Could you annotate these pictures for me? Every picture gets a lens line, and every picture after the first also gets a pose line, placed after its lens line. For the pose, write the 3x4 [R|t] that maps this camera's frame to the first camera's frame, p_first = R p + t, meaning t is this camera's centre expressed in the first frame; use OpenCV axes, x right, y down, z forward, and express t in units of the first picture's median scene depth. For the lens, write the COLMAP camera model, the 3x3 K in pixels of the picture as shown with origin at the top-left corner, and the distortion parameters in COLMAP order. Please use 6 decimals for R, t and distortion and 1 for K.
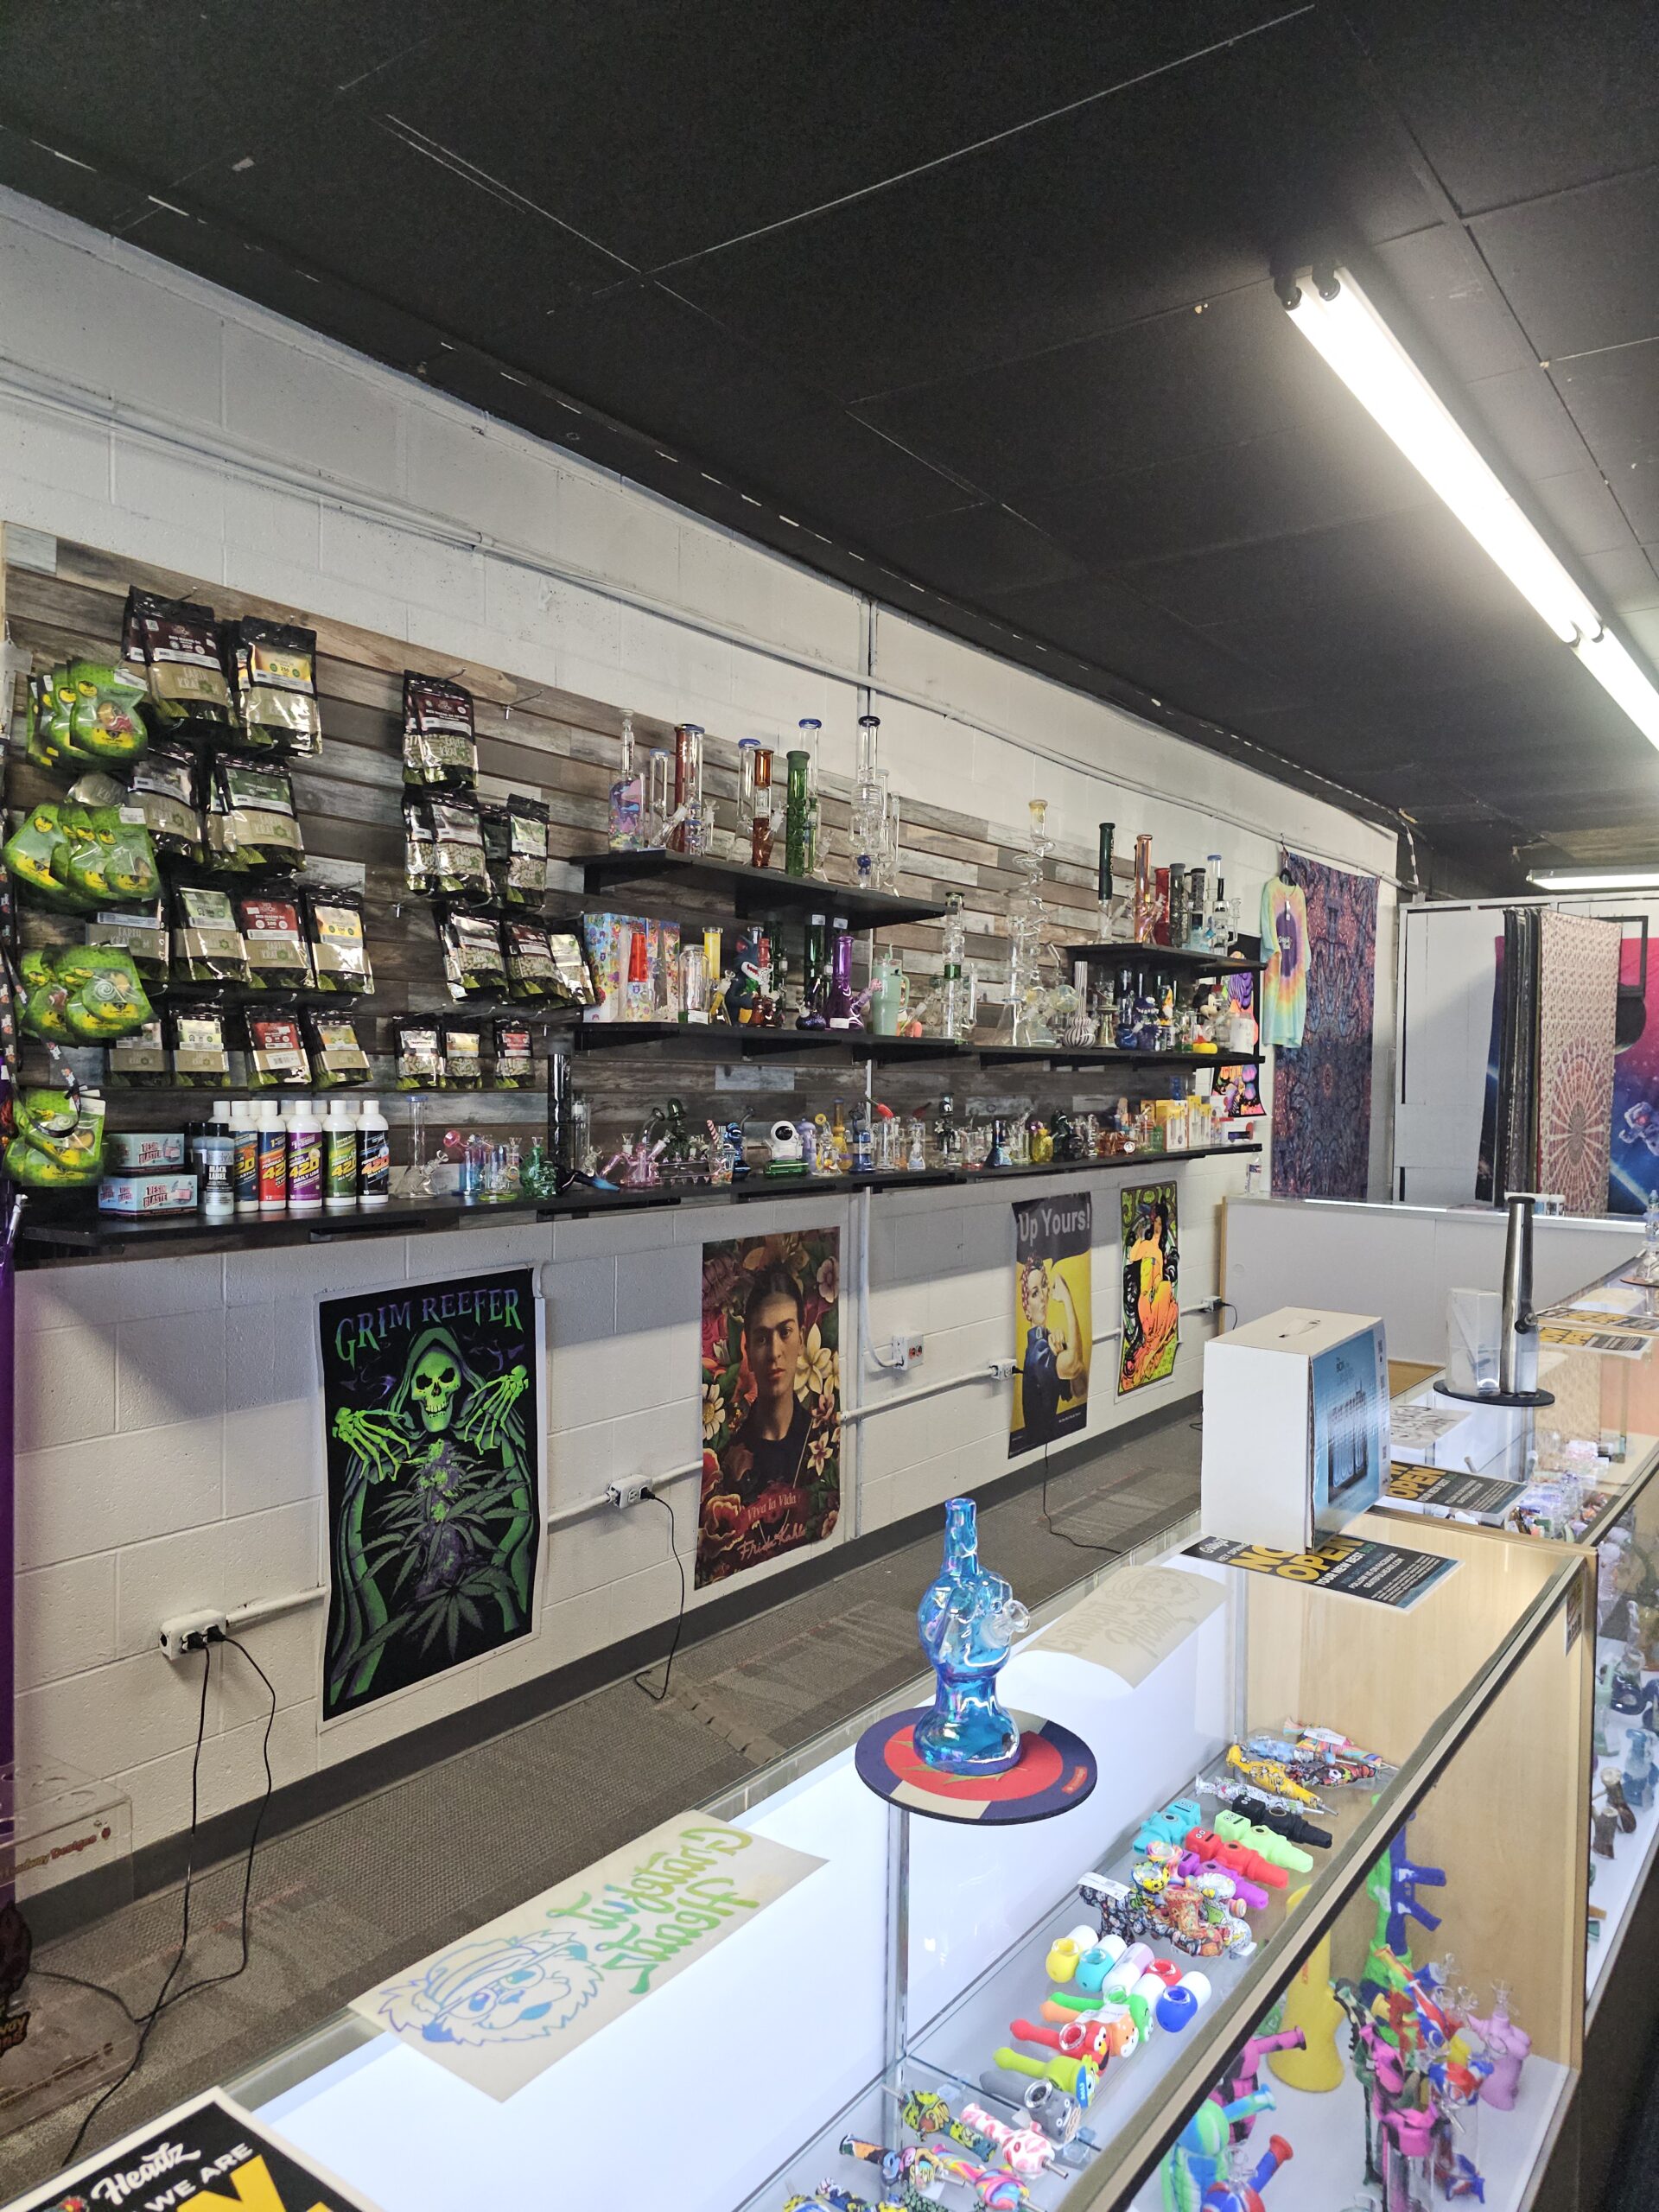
lens RADIAL K [[1488.7, 0, 829.5], [0, 1488.7, 1106.0], [0, 0, 1]] dist [0.027506, -0.035746]
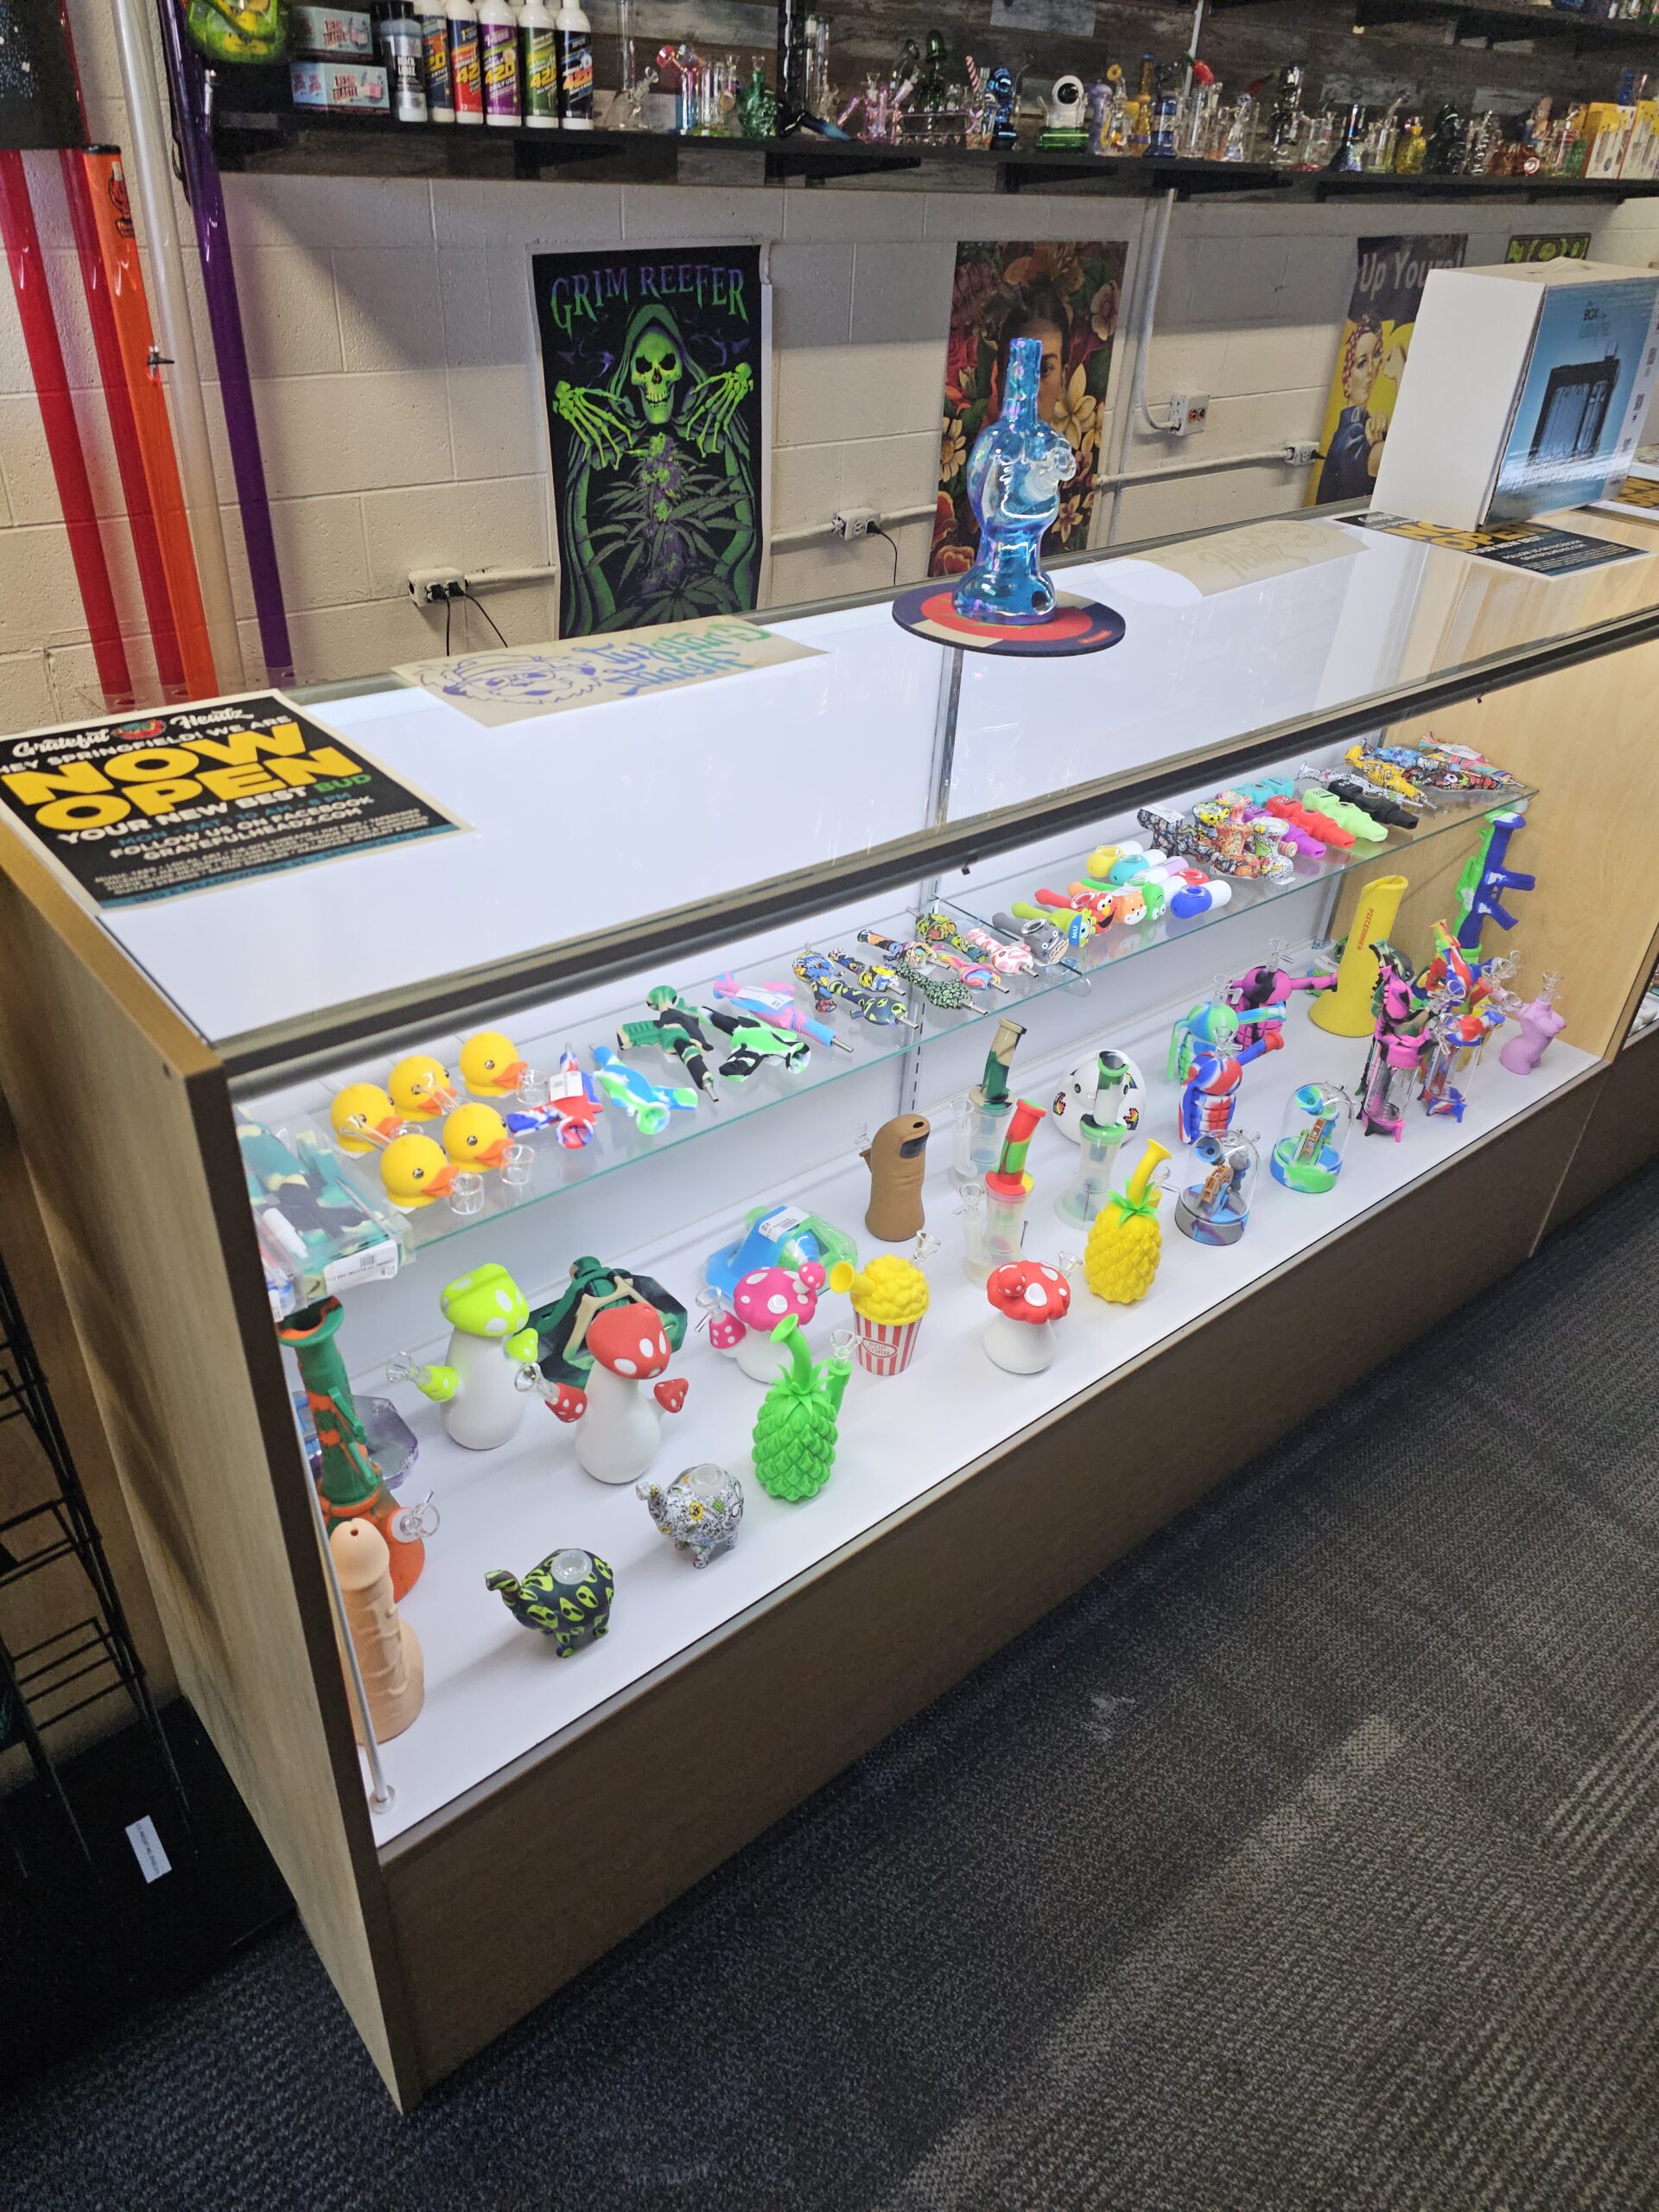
lens RADIAL K [[1461.0, 0, 779.2], [0, 1461.0, 1101.0], [0, 0, 1]] dist [0.053032, -0.034353]
pose [[0.966115, 0.161729, -0.201160, 0.089869], [-0.033278, 0.850896, 0.524280, 0.083335], [0.255957, -0.499820, 0.827445, -0.028333]]
